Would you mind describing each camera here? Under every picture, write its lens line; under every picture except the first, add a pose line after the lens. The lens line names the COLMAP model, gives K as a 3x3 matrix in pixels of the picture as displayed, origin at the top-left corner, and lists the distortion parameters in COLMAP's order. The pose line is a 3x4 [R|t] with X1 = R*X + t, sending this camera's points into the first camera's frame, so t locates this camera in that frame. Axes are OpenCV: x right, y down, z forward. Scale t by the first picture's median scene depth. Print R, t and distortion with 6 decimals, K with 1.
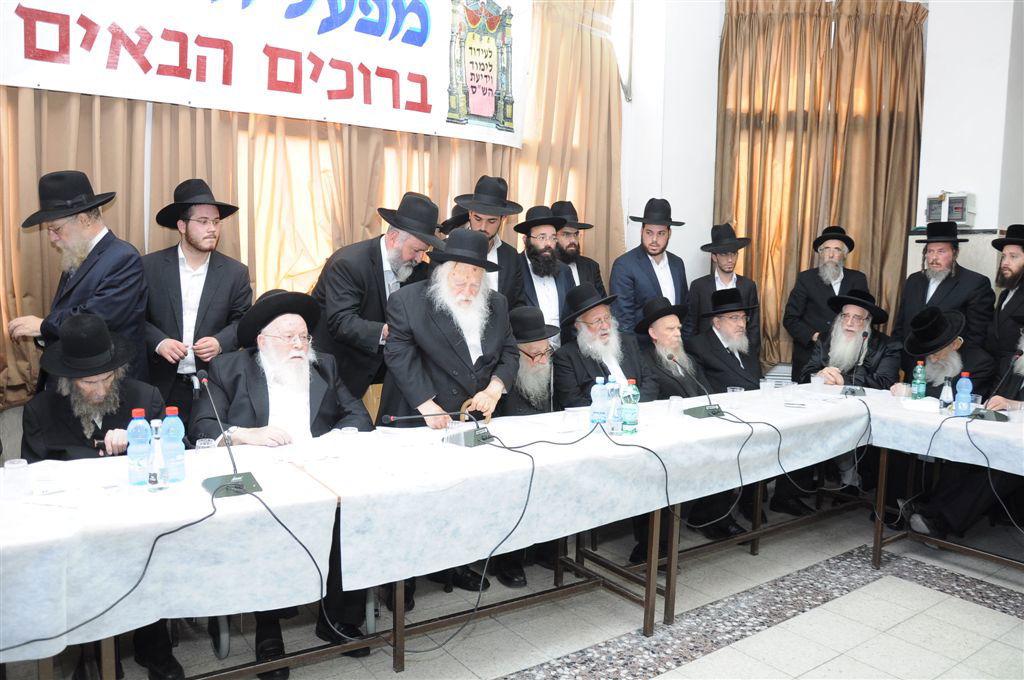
lens RADIAL K [[775.6, 0, 510.2], [0, 775.6, 342.9], [0, 0, 1]] dist [-0.161261, 0.104893]
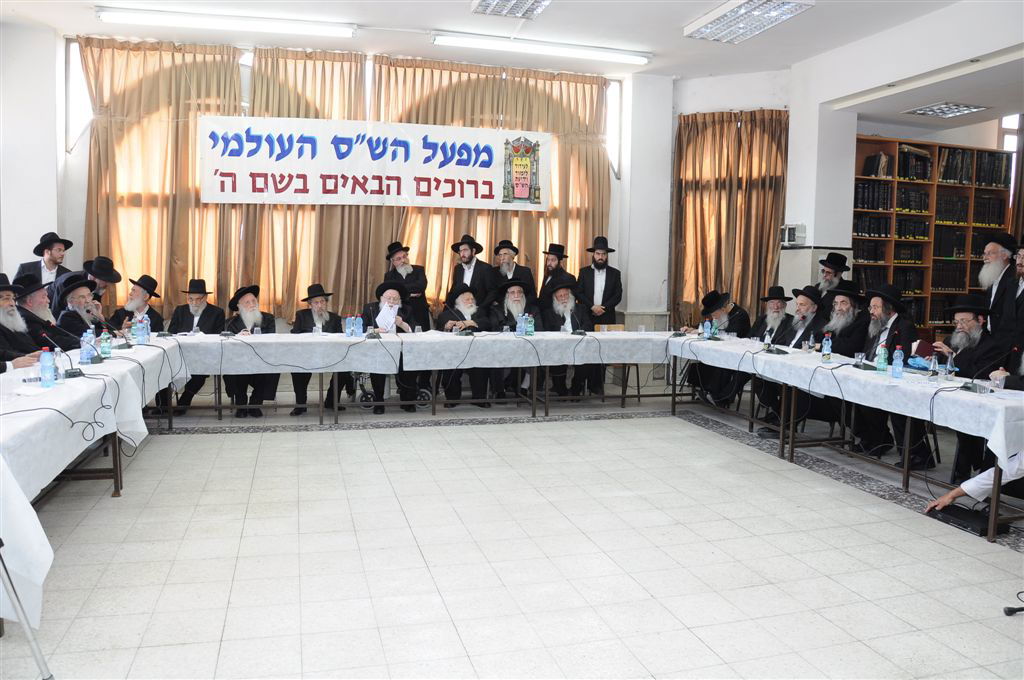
lens RADIAL K [[775.6, 0, 506.7], [0, 775.6, 348.3], [0, 0, 1]] dist [-0.161261, 0.104893]
pose [[0.938416, 0.022576, -0.344769, 0.800941], [-0.023801, 0.999716, 0.000680, 0.131146], [0.344686, 0.007568, 0.938687, -1.174647]]
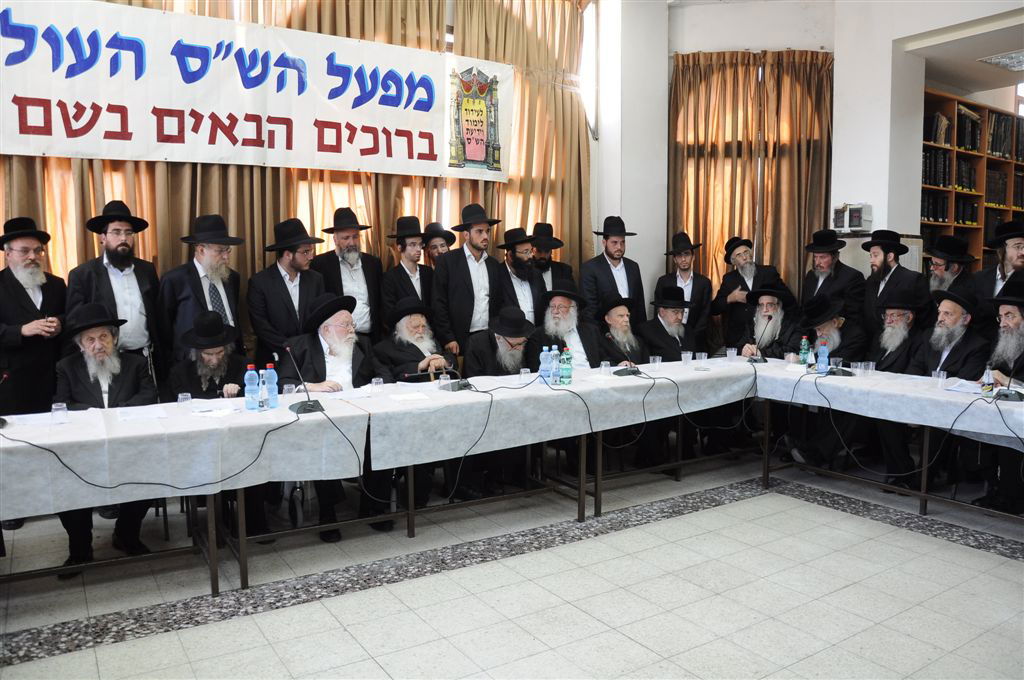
lens RADIAL K [[775.6, 0, 513.6], [0, 775.6, 338.4], [0, 0, 1]] dist [-0.161261, 0.104893]
pose [[0.998631, -0.021061, -0.047884, 0.107050], [0.020631, 0.999743, -0.009439, 0.034207], [0.048070, 0.008438, 0.998808, -0.411537]]
